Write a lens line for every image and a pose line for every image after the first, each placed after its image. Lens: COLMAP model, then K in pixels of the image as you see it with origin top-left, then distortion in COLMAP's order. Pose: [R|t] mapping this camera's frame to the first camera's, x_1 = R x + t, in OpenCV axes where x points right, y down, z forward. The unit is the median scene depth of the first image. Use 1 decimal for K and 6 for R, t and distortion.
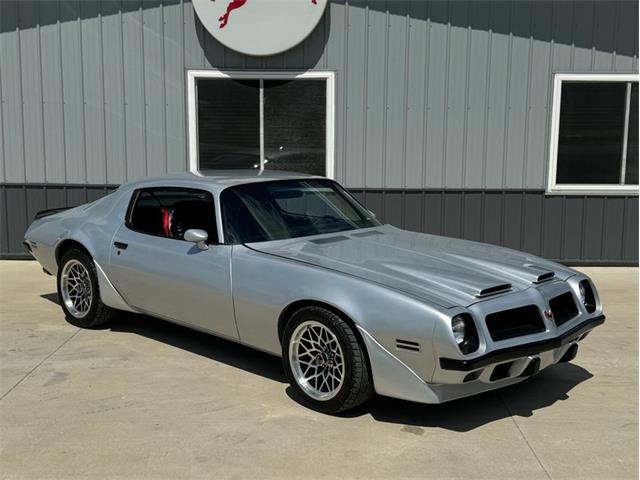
lens RADIAL K [[844.5, 0, 320.0], [0, 844.5, 240.0], [0, 0, 1]] dist [0.121641, -0.045059]
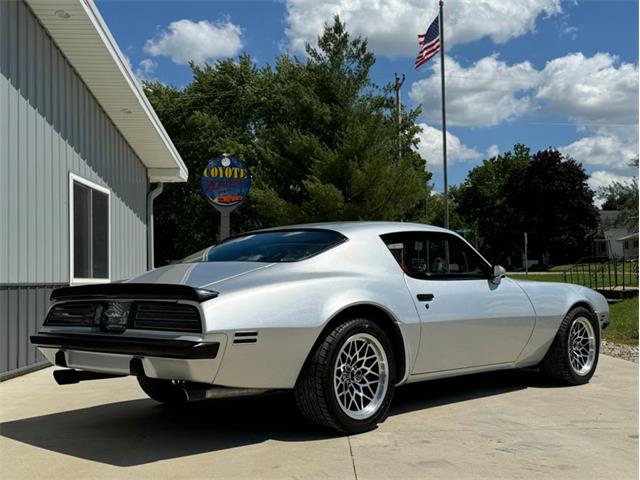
lens RADIAL K [[752.0, 0, 320.0], [0, 752.0, 240.0], [0, 0, 1]] dist [0.159994, -0.315230]
pose [[-0.030603, 0.053314, 0.998109, -0.948421], [0.162167, 0.985611, -0.047674, -0.028933], [-0.986289, 0.160401, -0.038808, 1.092943]]
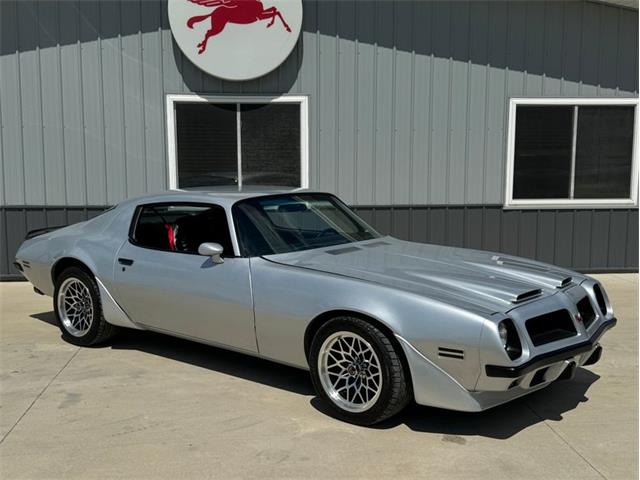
lens RADIAL K [[752.0, 0, 320.0], [0, 752.0, 240.0], [0, 0, 1]] dist [0.159994, -0.315230]
pose [[0.995083, -0.018926, 0.097220, -0.092364], [0.021538, 0.999433, -0.025883, 0.008662], [-0.096675, 0.027850, 0.994926, 0.094786]]
